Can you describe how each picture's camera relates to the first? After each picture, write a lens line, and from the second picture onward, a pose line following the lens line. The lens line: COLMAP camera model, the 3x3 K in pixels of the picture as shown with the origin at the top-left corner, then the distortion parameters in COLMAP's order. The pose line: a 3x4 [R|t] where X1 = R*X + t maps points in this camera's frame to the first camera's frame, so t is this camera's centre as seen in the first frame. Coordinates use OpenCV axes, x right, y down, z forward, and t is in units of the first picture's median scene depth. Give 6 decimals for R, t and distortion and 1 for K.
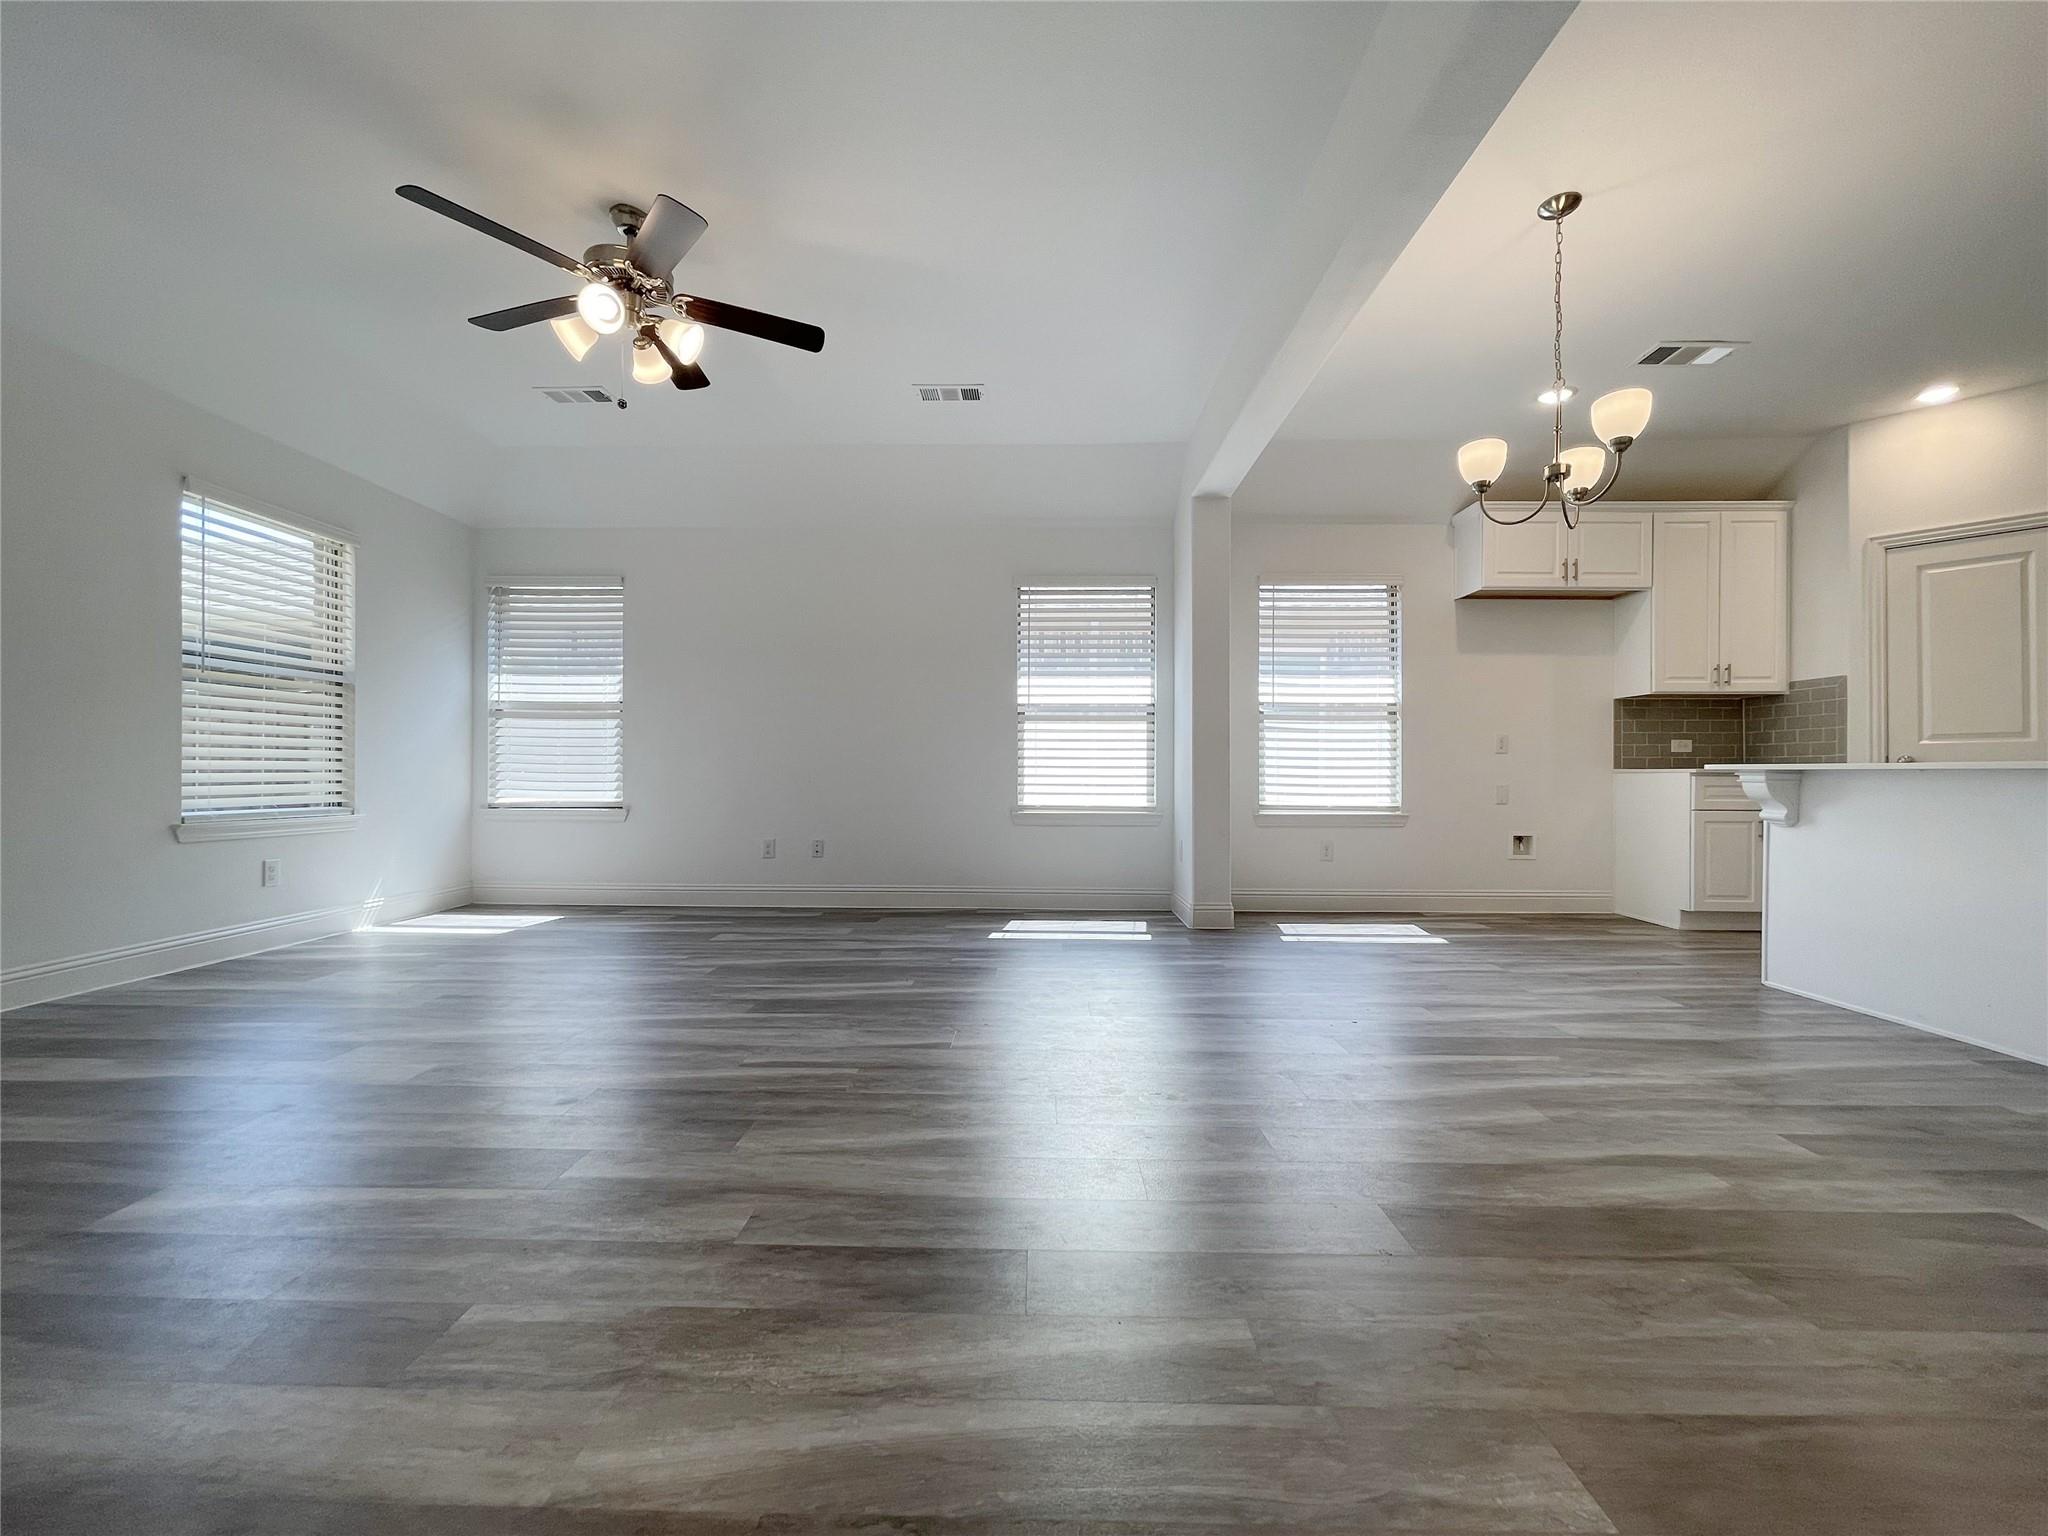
lens RADIAL K [[834.0, 0, 1018.1], [0, 834.0, 767.3], [0, 0, 1]] dist [0.001386, -0.000105]
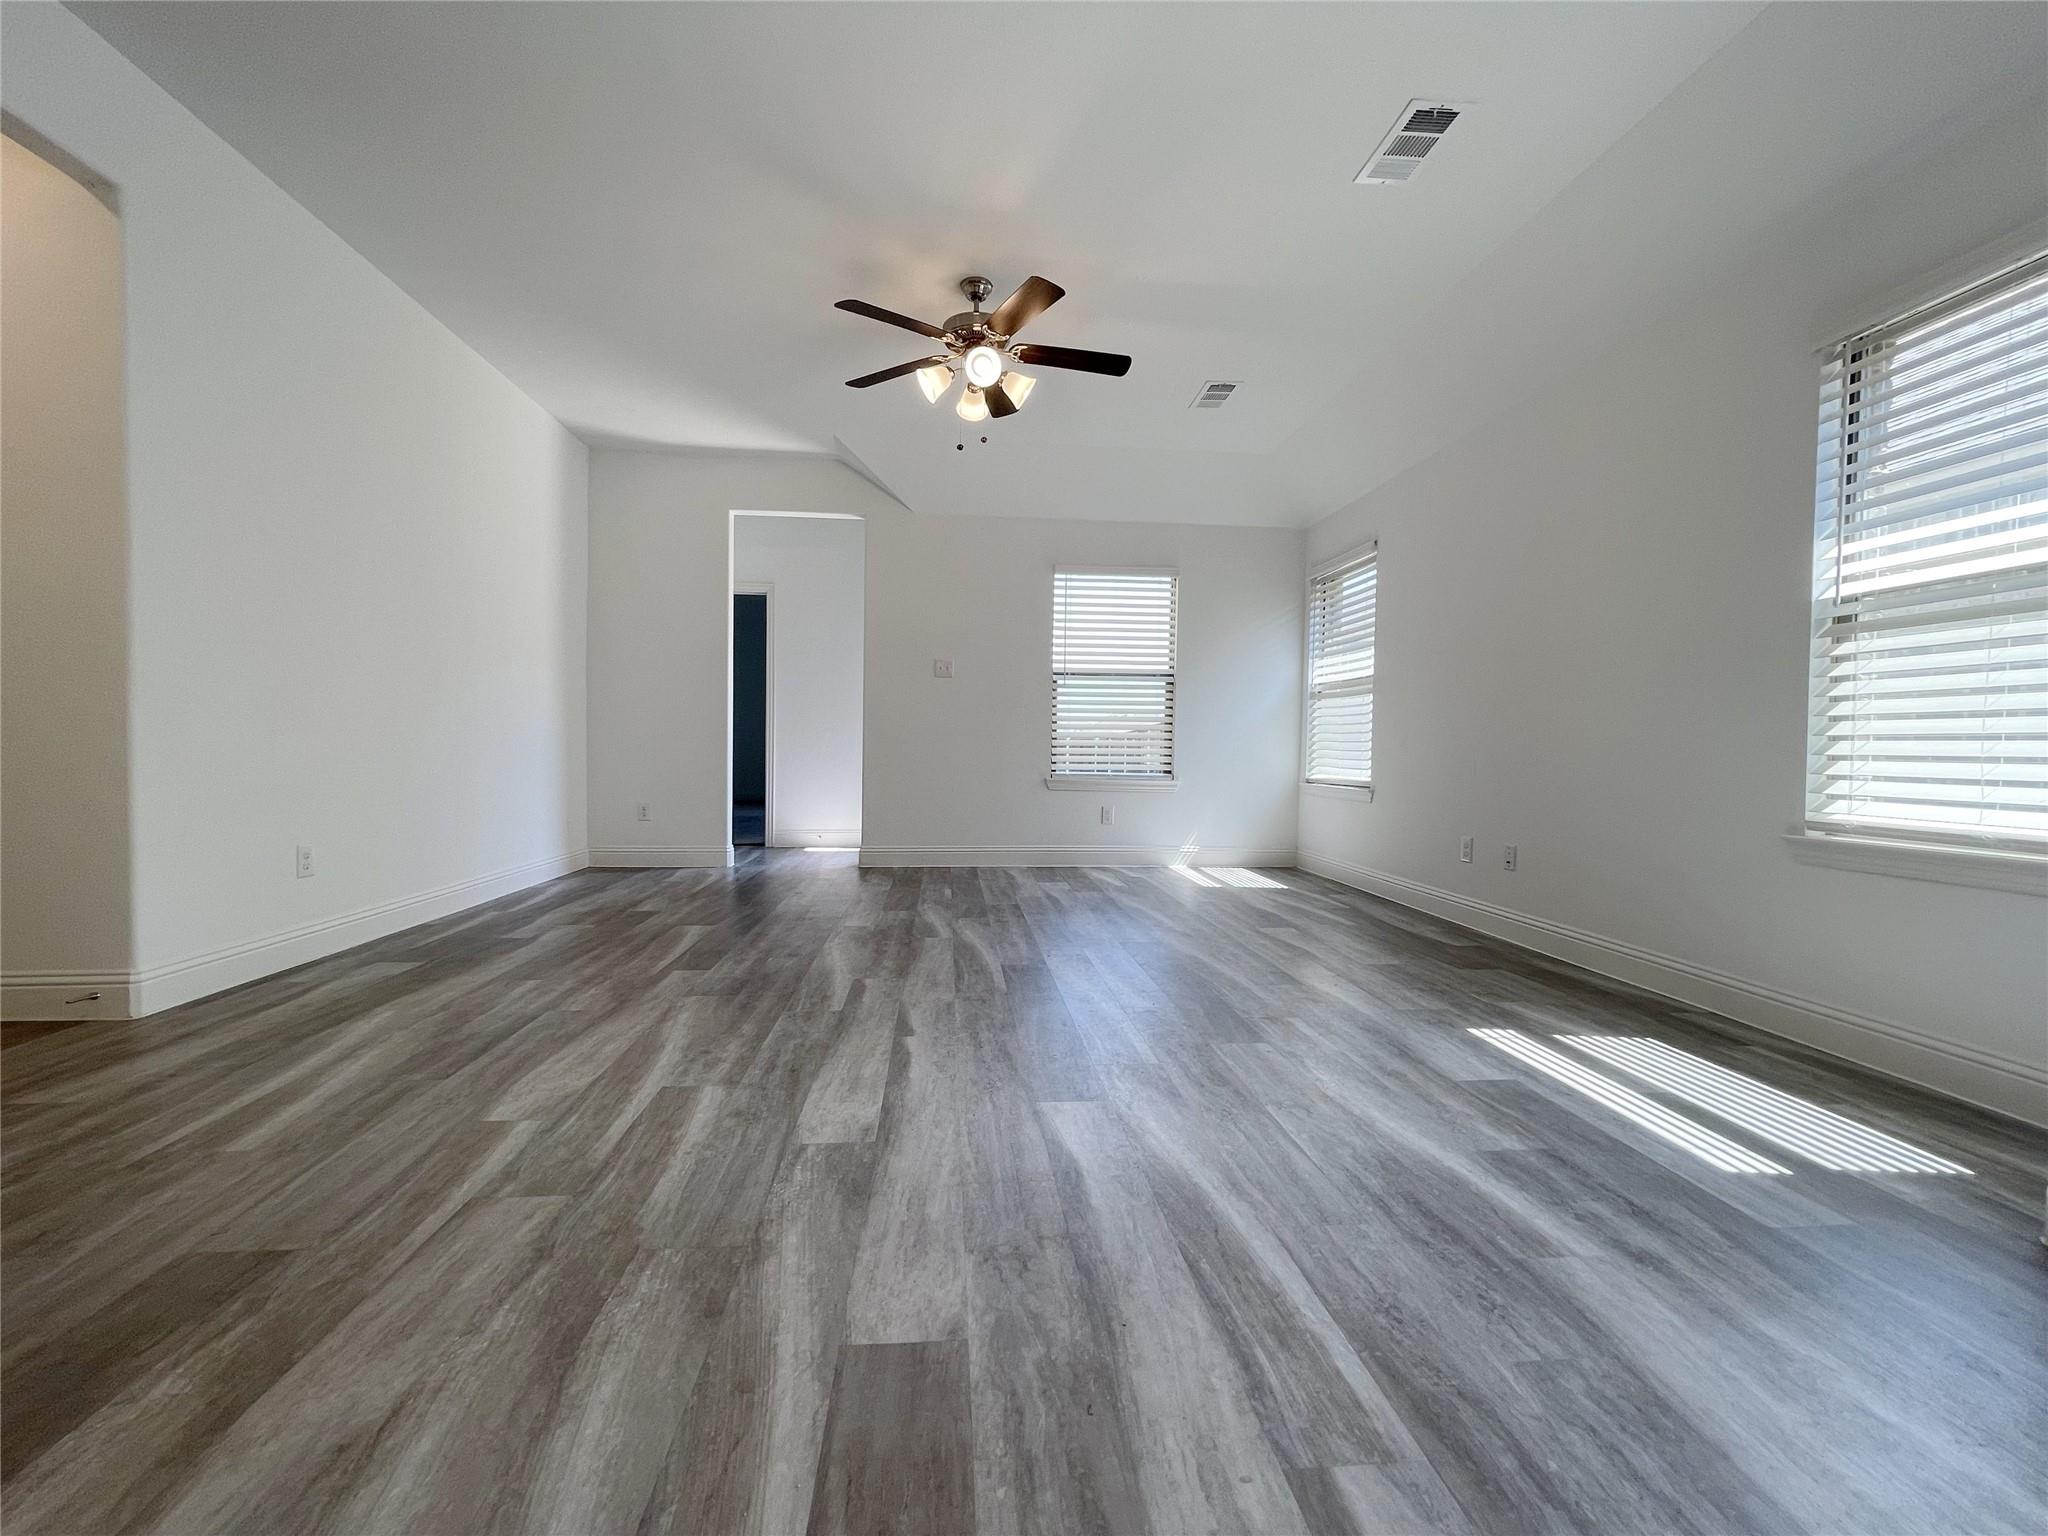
lens RADIAL K [[834.0, 0, 1016.8], [0, 834.0, 763.7], [0, 0, 1]] dist [0.001386, -0.000105]
pose [[0.102201, 0.016328, -0.994630, 0.615870], [-0.007556, 0.999849, 0.015638, 0.014641], [0.994735, 0.005917, 0.102309, 0.757249]]
